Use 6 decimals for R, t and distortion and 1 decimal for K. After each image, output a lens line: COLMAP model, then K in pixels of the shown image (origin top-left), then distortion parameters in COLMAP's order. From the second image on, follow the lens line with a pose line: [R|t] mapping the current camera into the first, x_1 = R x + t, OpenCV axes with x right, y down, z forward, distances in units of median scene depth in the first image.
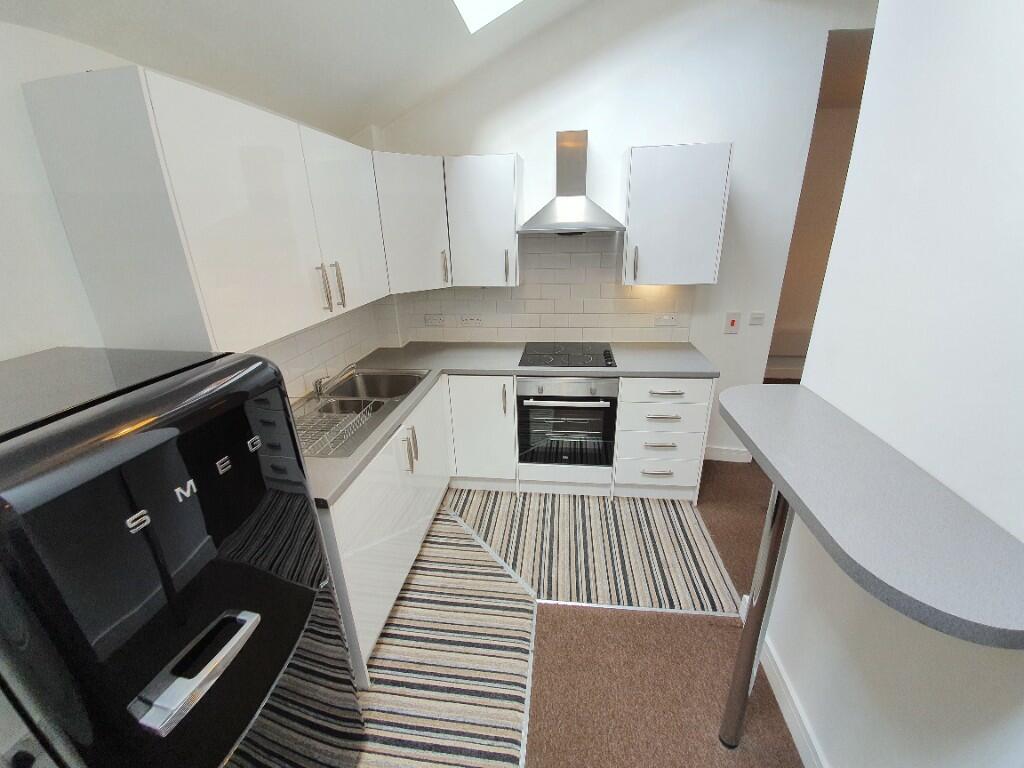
lens RADIAL K [[404.0, 0, 517.2], [0, 404.0, 375.1], [0, 0, 1]] dist [0.003400, -0.013008]
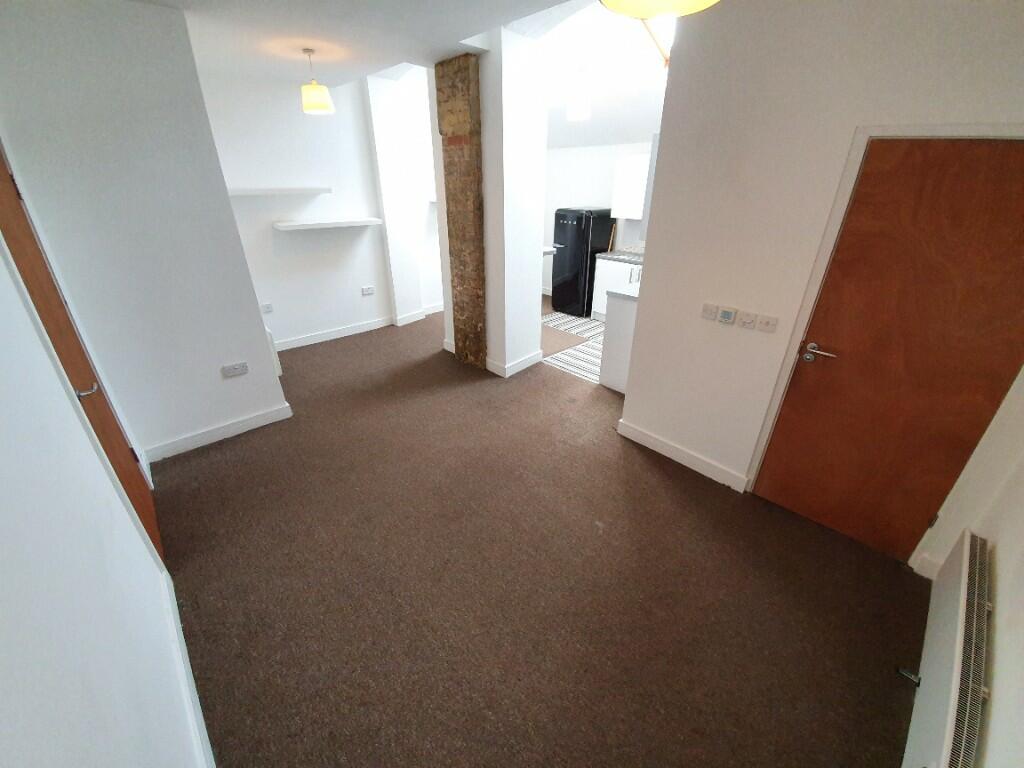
lens RADIAL K [[404.0, 0, 517.2], [0, 404.0, 375.1], [0, 0, 1]] dist [0.003400, -0.013008]
pose [[-0.629796, 0.351260, -0.692800, 1.819804], [-0.255910, 0.748285, 0.612029, -0.599481], [0.733394, 0.562749, -0.381376, 1.450451]]
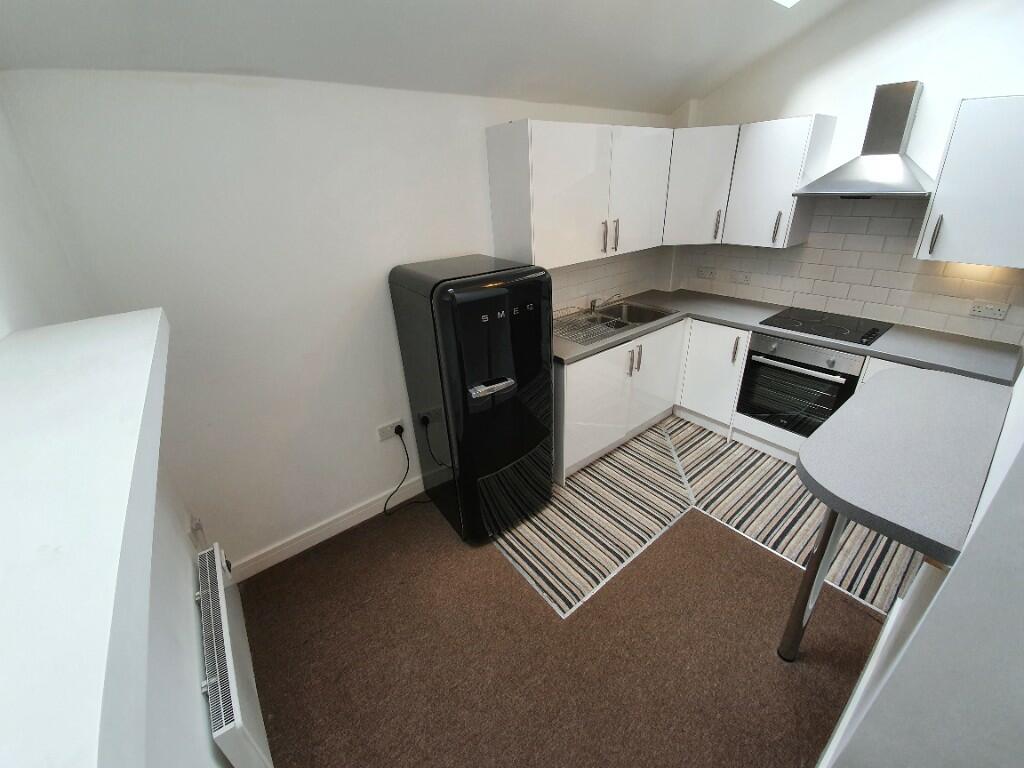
lens RADIAL K [[404.0, 0, 517.2], [0, 404.0, 375.1], [0, 0, 1]] dist [0.003400, -0.013008]
pose [[0.707284, 0.289557, -0.644908, 0.288913], [-0.214156, 0.957161, 0.194887, 0.038674], [0.673711, 0.000271, 0.738994, -0.235080]]
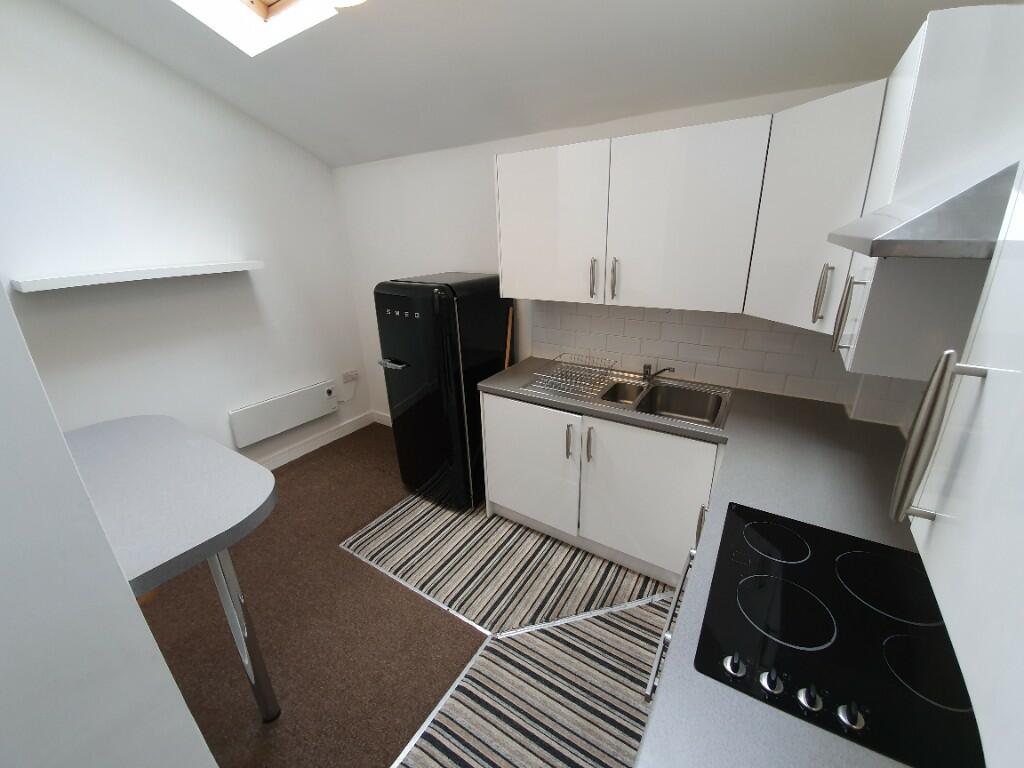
lens RADIAL K [[404.0, 0, 517.2], [0, 404.0, 375.1], [0, 0, 1]] dist [0.003400, -0.013008]
pose [[-0.431507, 0.329632, -0.839729, 0.496325], [-0.271823, 0.840077, 0.469449, -0.322921], [0.860183, 0.430828, -0.272897, 0.865007]]
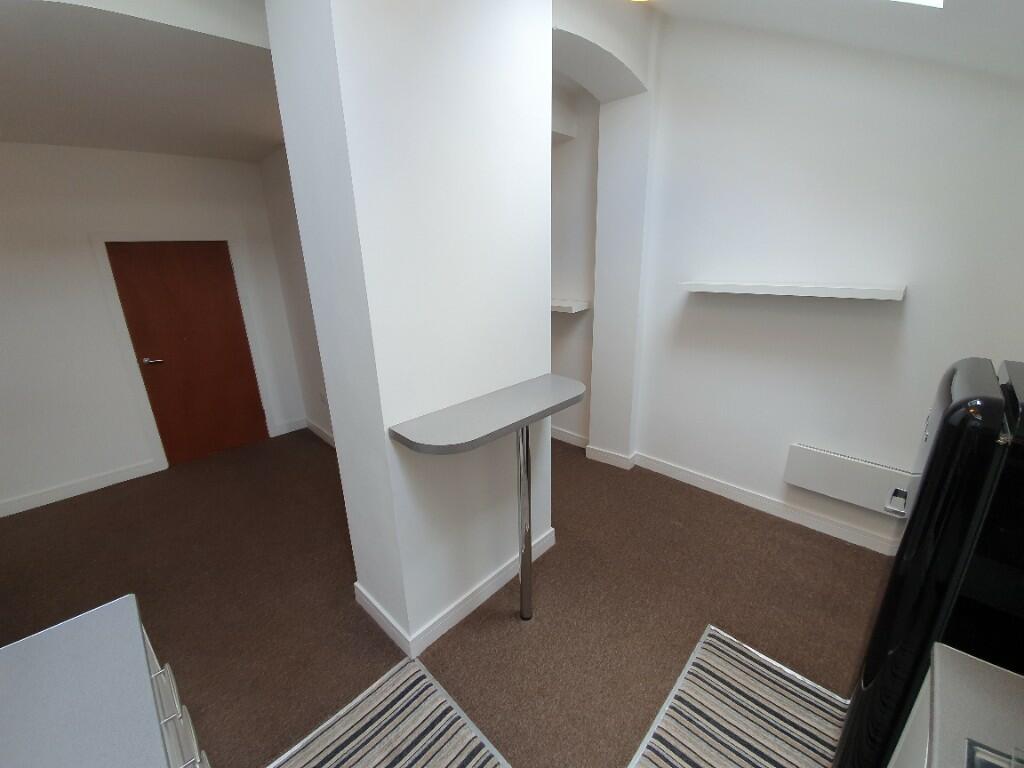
lens RADIAL K [[404.0, 0, 517.2], [0, 404.0, 375.1], [0, 0, 1]] dist [0.003400, -0.013008]
pose [[-0.799580, -0.138021, 0.584484, -0.110496], [0.239464, 0.819247, 0.521049, -0.346374], [-0.550752, 0.556583, -0.622002, 0.851269]]
